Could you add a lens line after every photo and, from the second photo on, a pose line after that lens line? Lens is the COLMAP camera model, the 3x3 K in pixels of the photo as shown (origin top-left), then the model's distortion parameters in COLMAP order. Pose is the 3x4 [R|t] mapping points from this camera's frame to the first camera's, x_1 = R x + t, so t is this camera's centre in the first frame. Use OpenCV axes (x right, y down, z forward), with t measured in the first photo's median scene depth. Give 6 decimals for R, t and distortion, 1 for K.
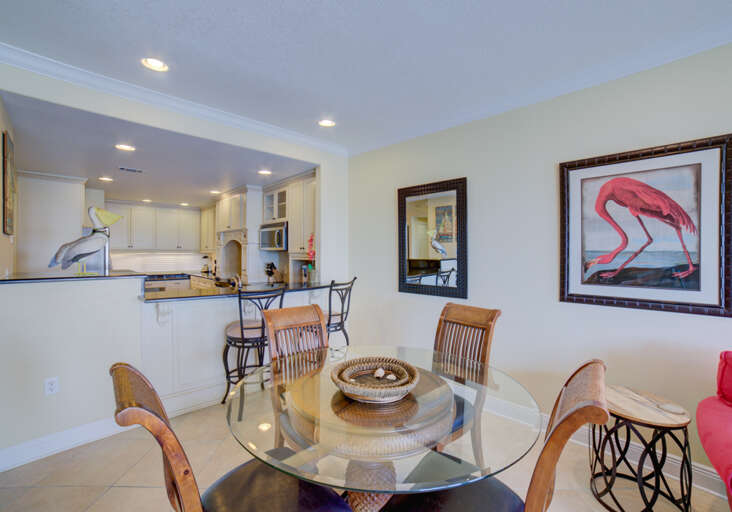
lens RADIAL K [[337.3, 0, 365.4], [0, 337.3, 251.5], [0, 0, 1]] dist [-0.003136, -0.000312]
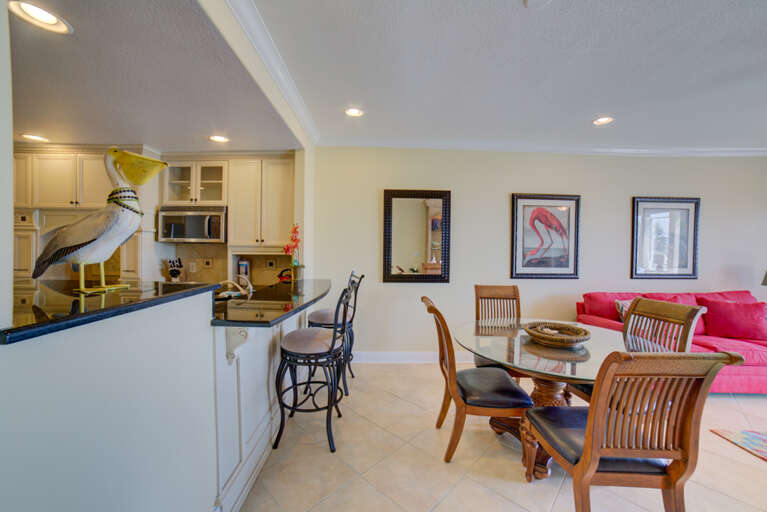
lens RADIAL K [[314.0, 0, 383.3], [0, 314.0, 252.3], [0, 0, 1]] dist [0.000827, 0.000005]
pose [[0.672544, -0.013768, 0.739929, -0.995137], [-0.014339, 0.999397, 0.031629, -0.018983], [-0.739918, -0.031882, 0.671941, 0.453540]]
